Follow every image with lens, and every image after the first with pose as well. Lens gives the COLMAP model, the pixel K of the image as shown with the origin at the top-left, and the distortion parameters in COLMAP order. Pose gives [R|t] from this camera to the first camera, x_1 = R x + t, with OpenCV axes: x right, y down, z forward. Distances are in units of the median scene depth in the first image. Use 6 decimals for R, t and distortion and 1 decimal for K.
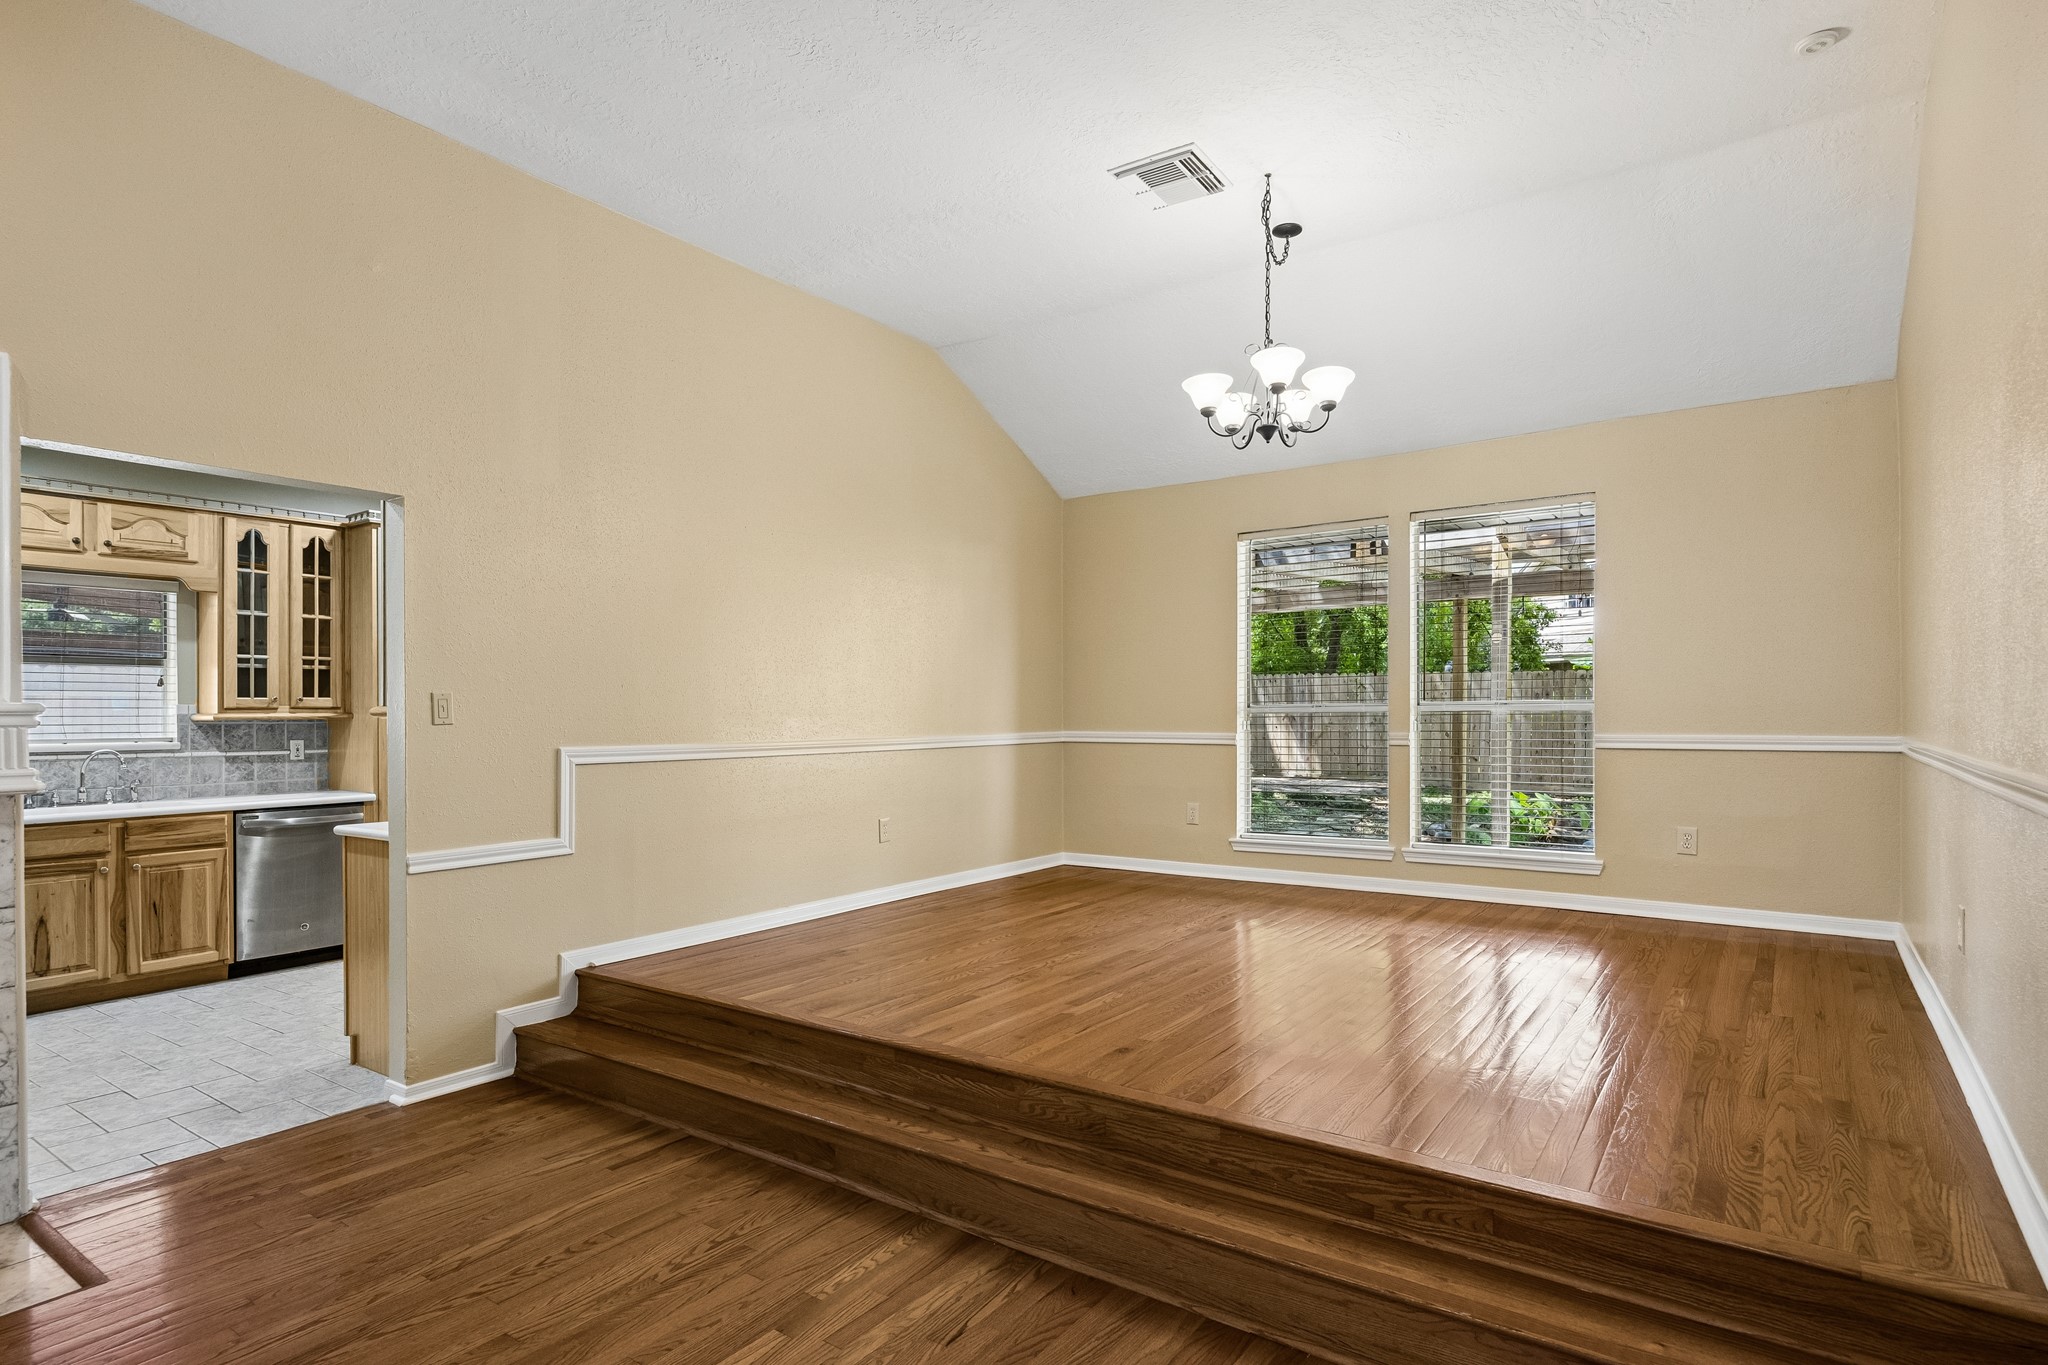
lens RADIAL K [[1068.9, 0, 1031.5], [0, 1068.9, 703.9], [0, 0, 1]] dist [0.004312, 0.001157]
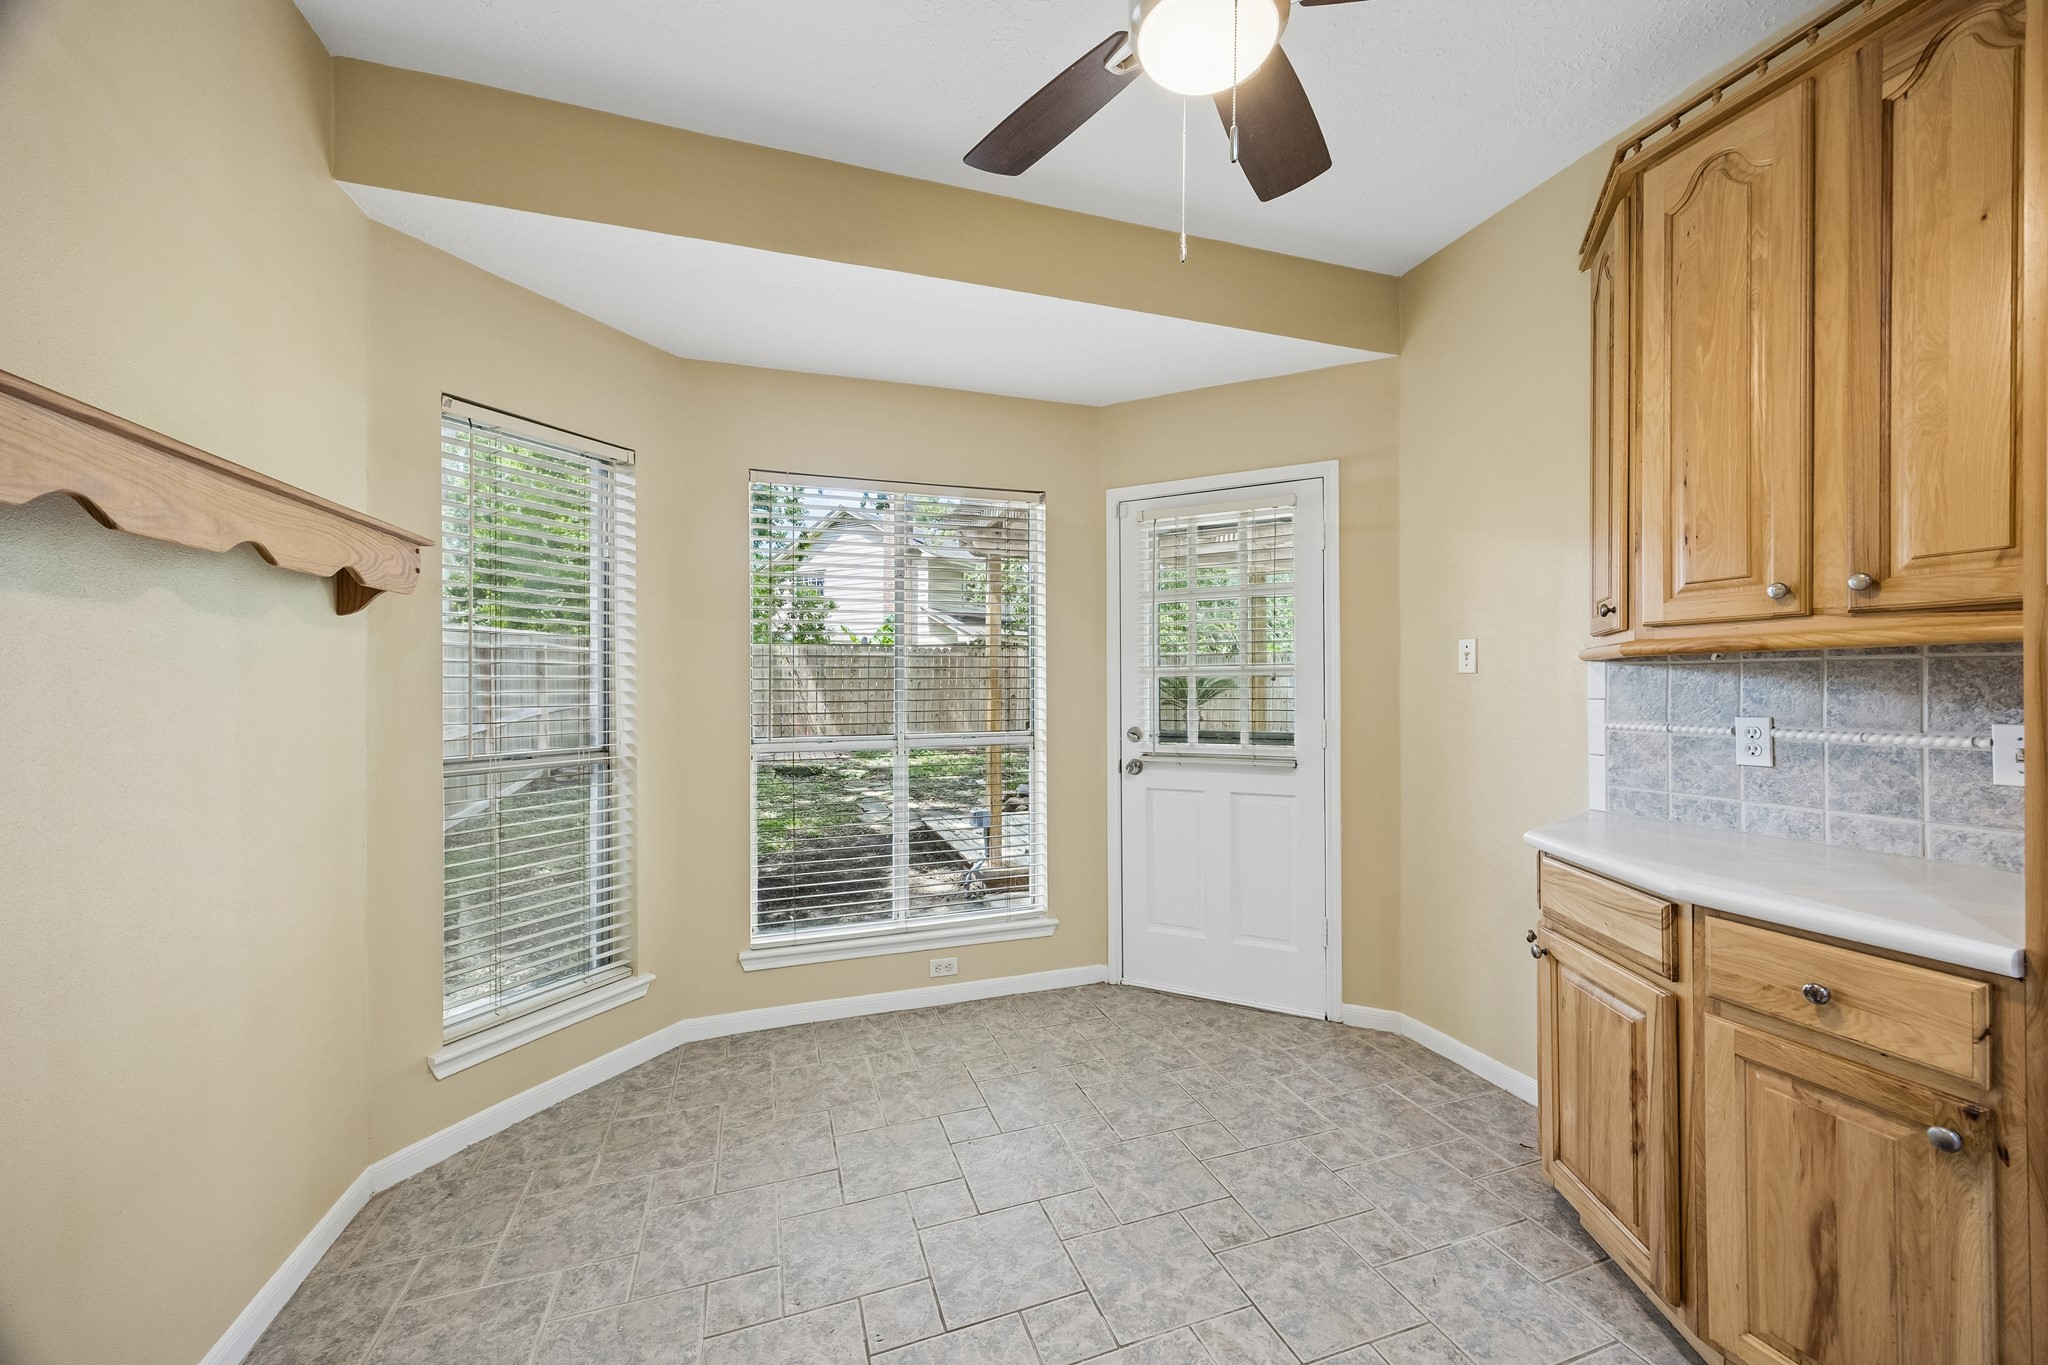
lens RADIAL K [[774.5, 0, 1026.8], [0, 774.5, 685.3], [0, 0, 1]] dist [0.000218, 0.000023]
pose [[0.583654, 0.005054, 0.811986, -0.507049], [-0.009091, 0.999959, 0.000311, 0.024023], [-0.811951, -0.007563, 0.583676, 1.126256]]
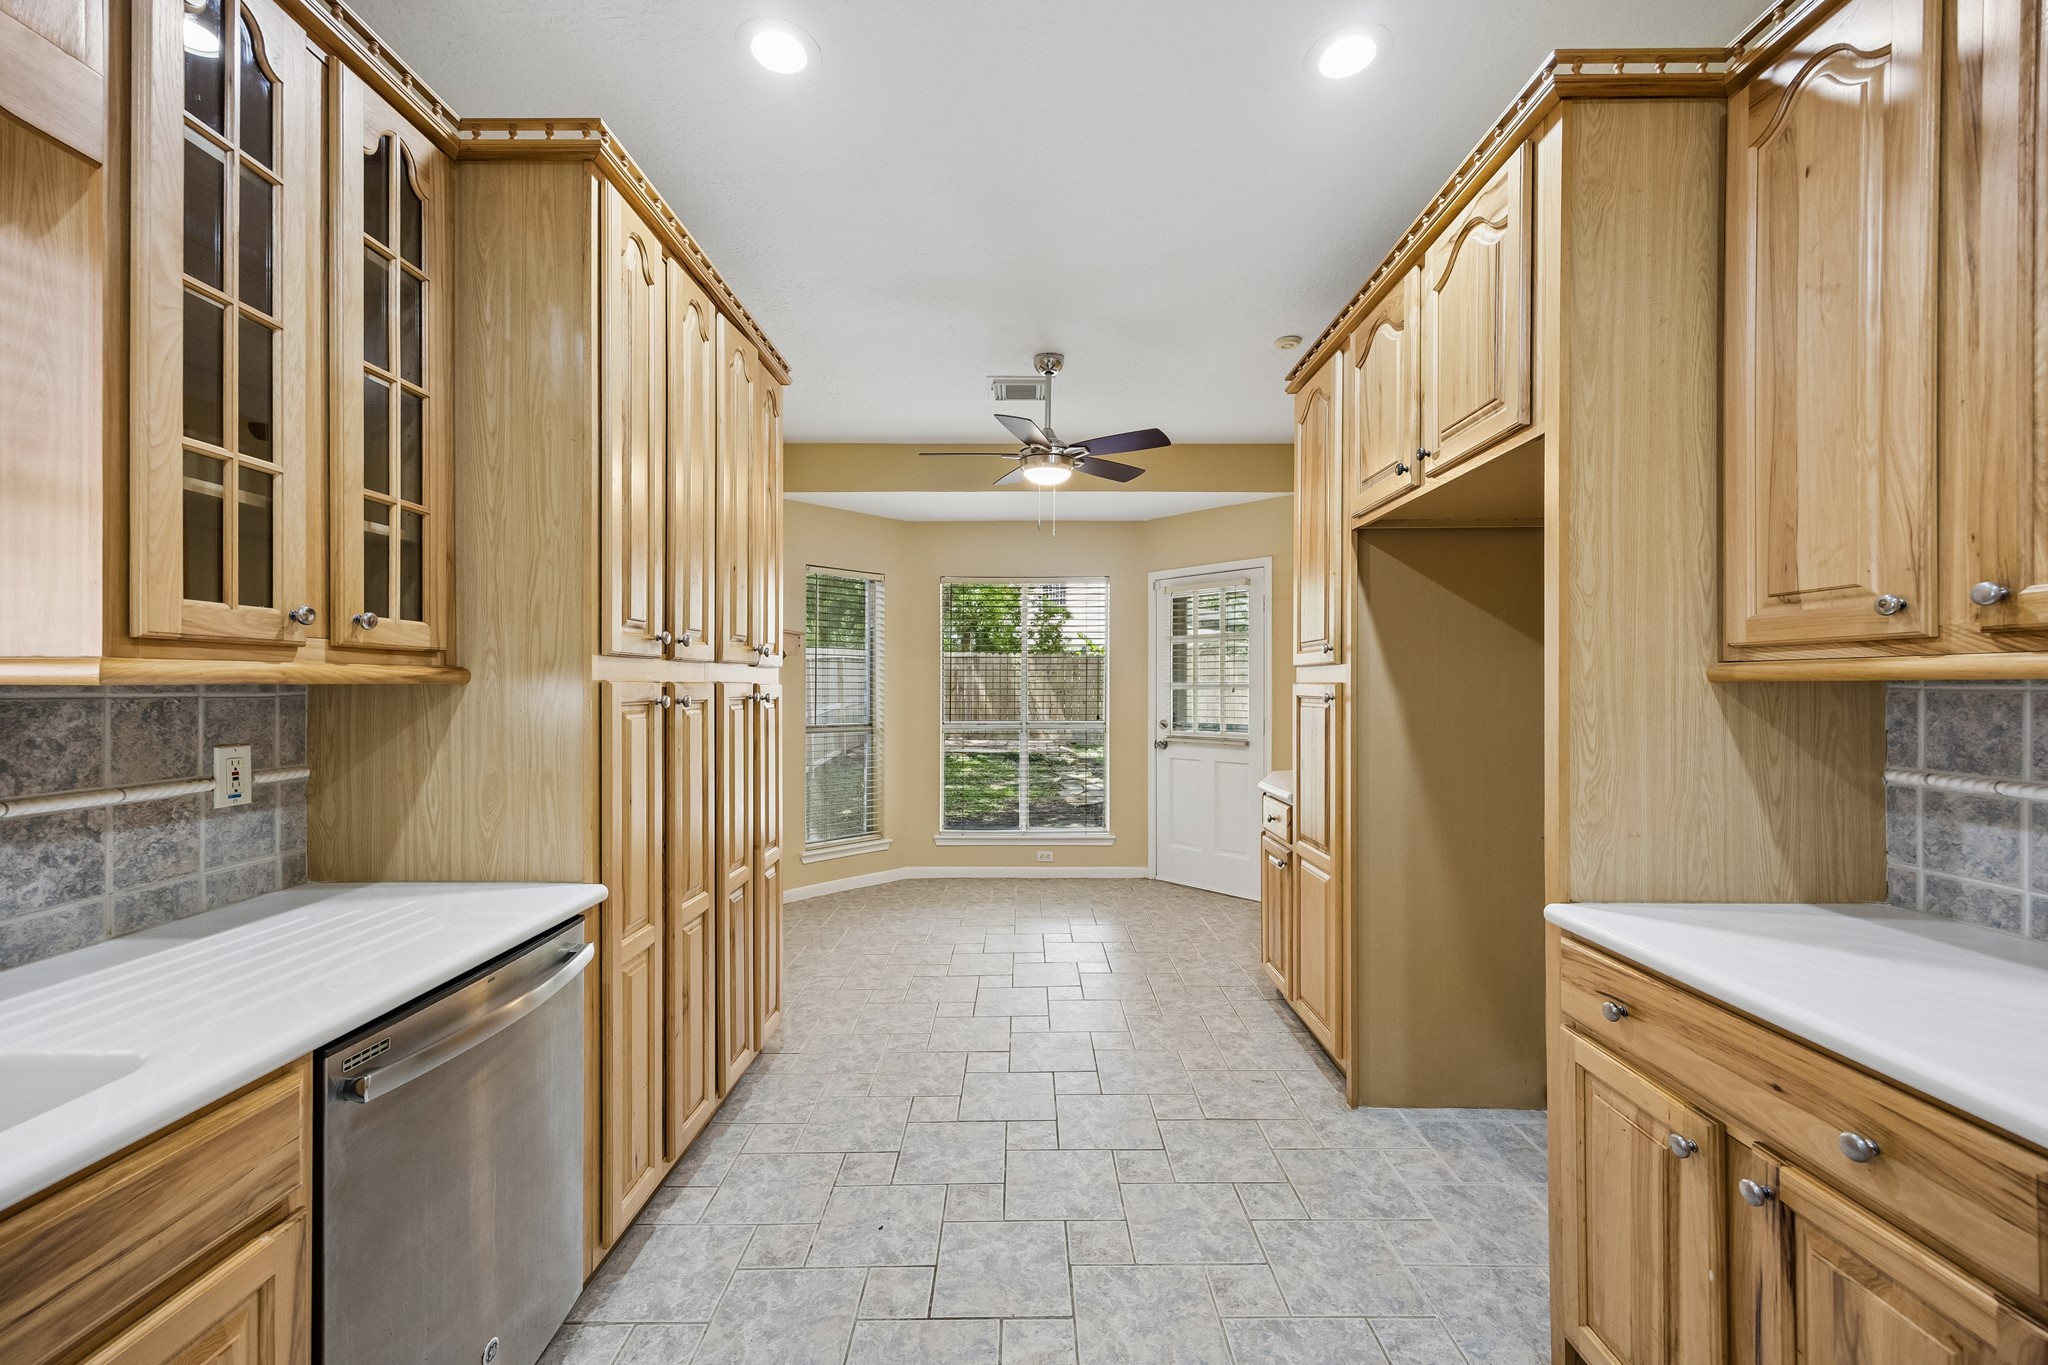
lens RADIAL K [[793.2, 0, 1024.0], [0, 793.2, 682.5], [0, 0, 1]] dist [0.001512, 0.000219]
pose [[0.816061, 0.010730, 0.577866, -0.679647], [-0.013536, 0.999908, 0.000548, 0.011469], [-0.577807, -0.008269, 0.816132, 0.715310]]
